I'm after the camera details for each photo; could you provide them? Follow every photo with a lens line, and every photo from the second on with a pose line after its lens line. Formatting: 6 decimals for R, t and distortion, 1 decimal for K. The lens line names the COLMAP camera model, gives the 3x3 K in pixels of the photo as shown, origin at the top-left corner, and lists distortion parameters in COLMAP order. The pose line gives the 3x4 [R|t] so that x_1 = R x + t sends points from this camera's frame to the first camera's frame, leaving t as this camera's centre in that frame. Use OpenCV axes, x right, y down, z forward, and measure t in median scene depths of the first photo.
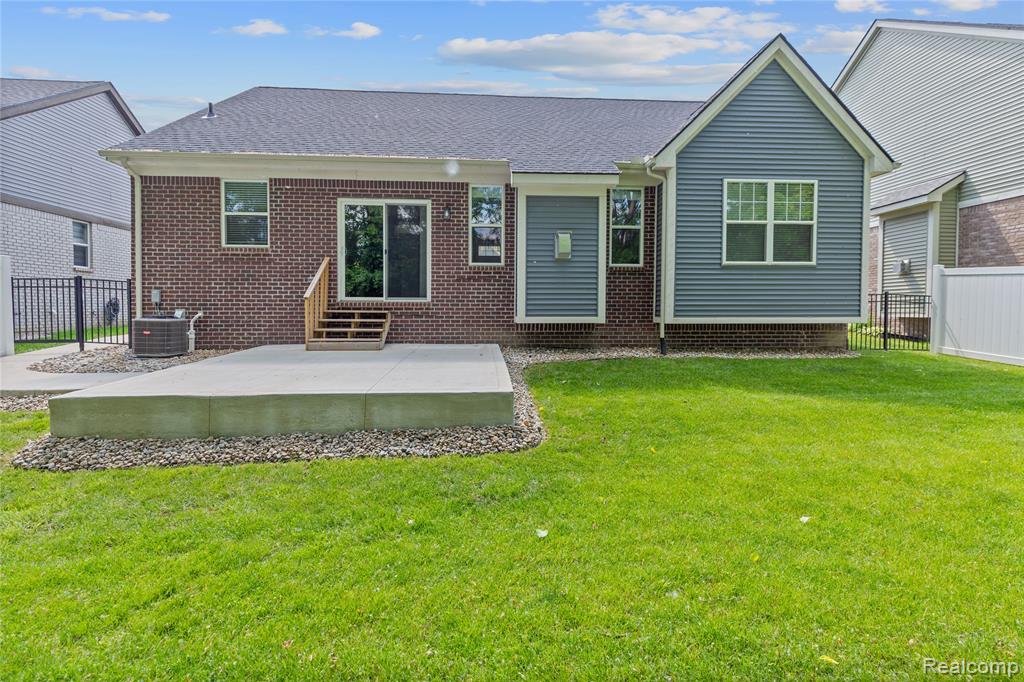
lens RADIAL K [[470.3, 0, 517.4], [0, 470.3, 321.3], [0, 0, 1]] dist [0.011337, -0.001166]
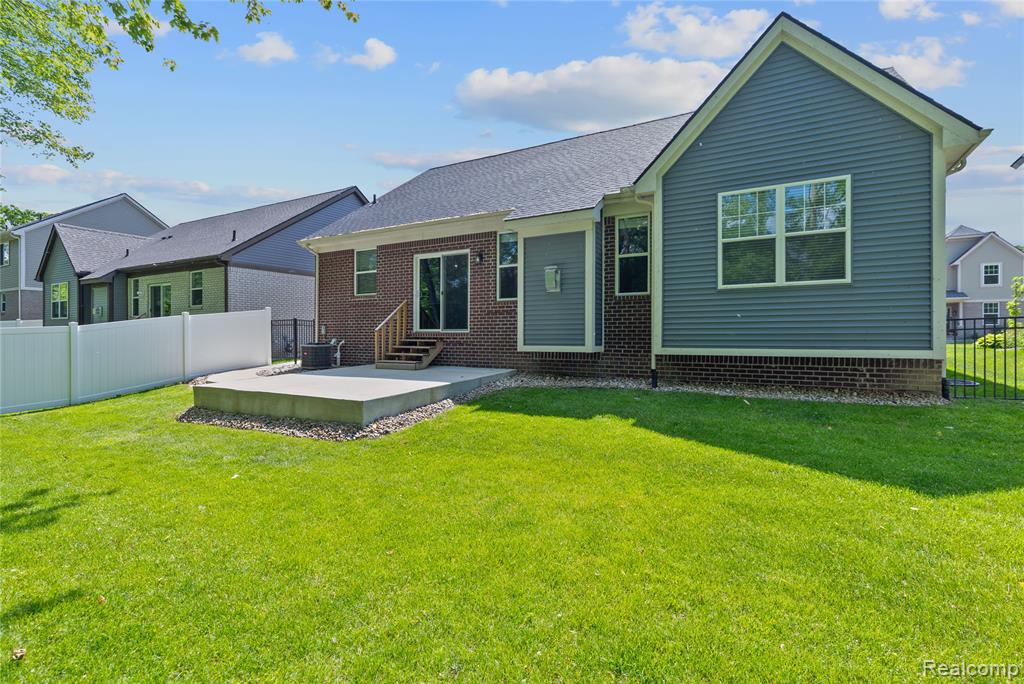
lens RADIAL K [[470.3, 0, 523.1], [0, 470.3, 337.9], [0, 0, 1]] dist [0.011337, -0.001166]
pose [[0.843047, 0.000720, -0.537839, 0.601363], [-0.015739, 0.999604, -0.023332, -0.001496], [0.537609, 0.028135, 0.842725, 0.055221]]
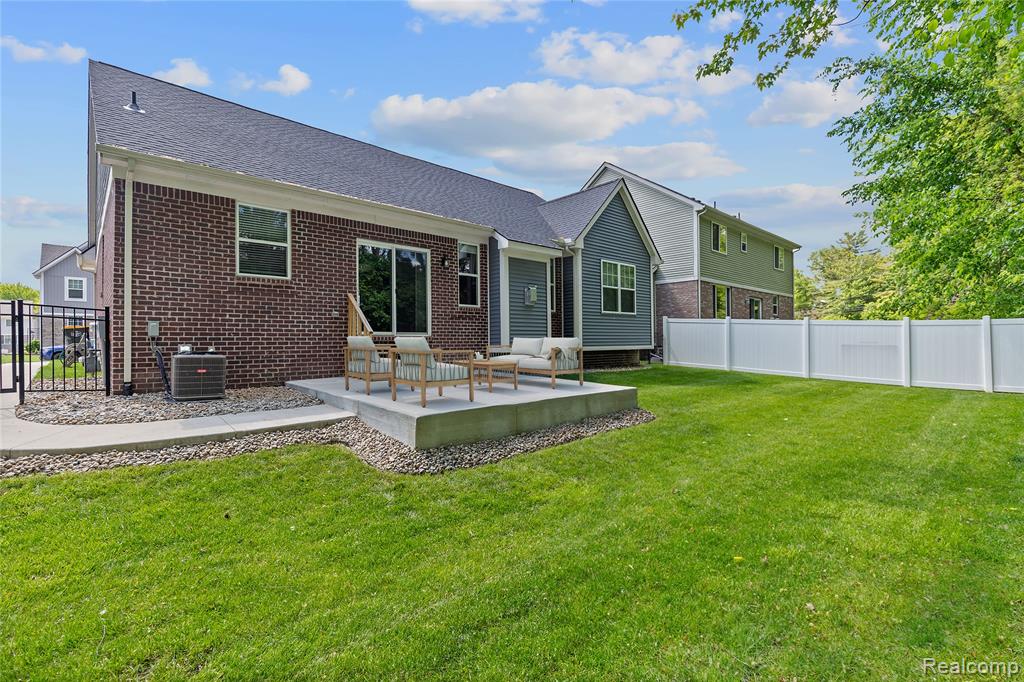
lens RADIAL K [[470.3, 0, 517.0], [0, 470.3, 338.3], [0, 0, 1]] dist [0.011337, -0.001166]
pose [[0.774130, -0.001290, 0.633025, -0.782331], [0.024178, 0.999329, -0.027531, 0.001472], [-0.632565, 0.036618, 0.773641, -0.039184]]
